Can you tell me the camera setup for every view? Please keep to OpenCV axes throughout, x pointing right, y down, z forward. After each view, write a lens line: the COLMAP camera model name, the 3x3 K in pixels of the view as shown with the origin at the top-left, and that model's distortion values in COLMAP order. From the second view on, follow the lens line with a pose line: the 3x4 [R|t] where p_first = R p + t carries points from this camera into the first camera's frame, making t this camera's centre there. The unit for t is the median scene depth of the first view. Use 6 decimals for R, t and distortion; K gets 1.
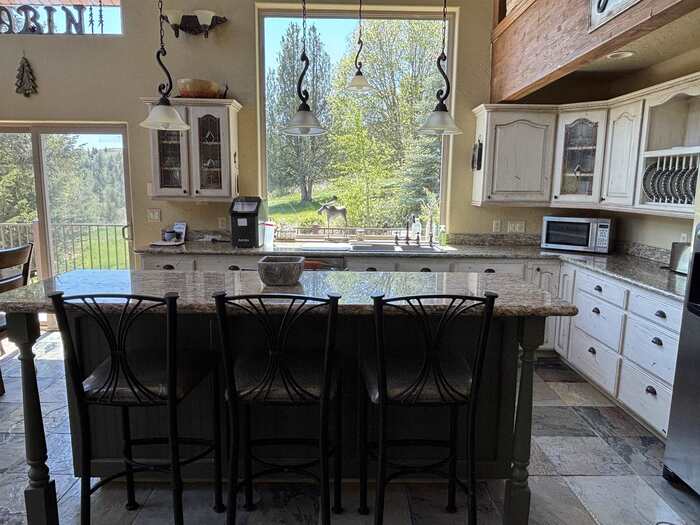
lens RADIAL K [[492.4, 0, 350.4], [0, 492.4, 265.2], [0, 0, 1]] dist [-0.000416, -0.001949]
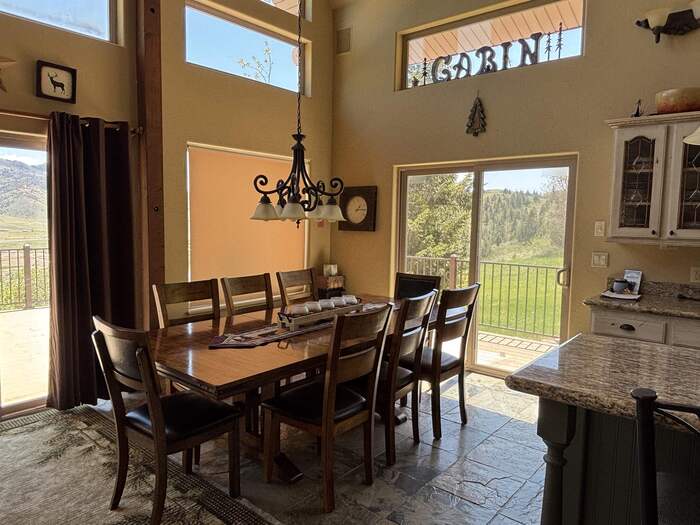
lens RADIAL K [[492.4, 0, 355.1], [0, 492.4, 265.7], [0, 0, 1]] dist [-0.000416, -0.001949]
pose [[0.764667, 0.061261, -0.641507, -0.189069], [-0.109148, 0.993401, -0.035237, -0.017249], [0.635115, 0.096964, 0.766307, 0.102307]]
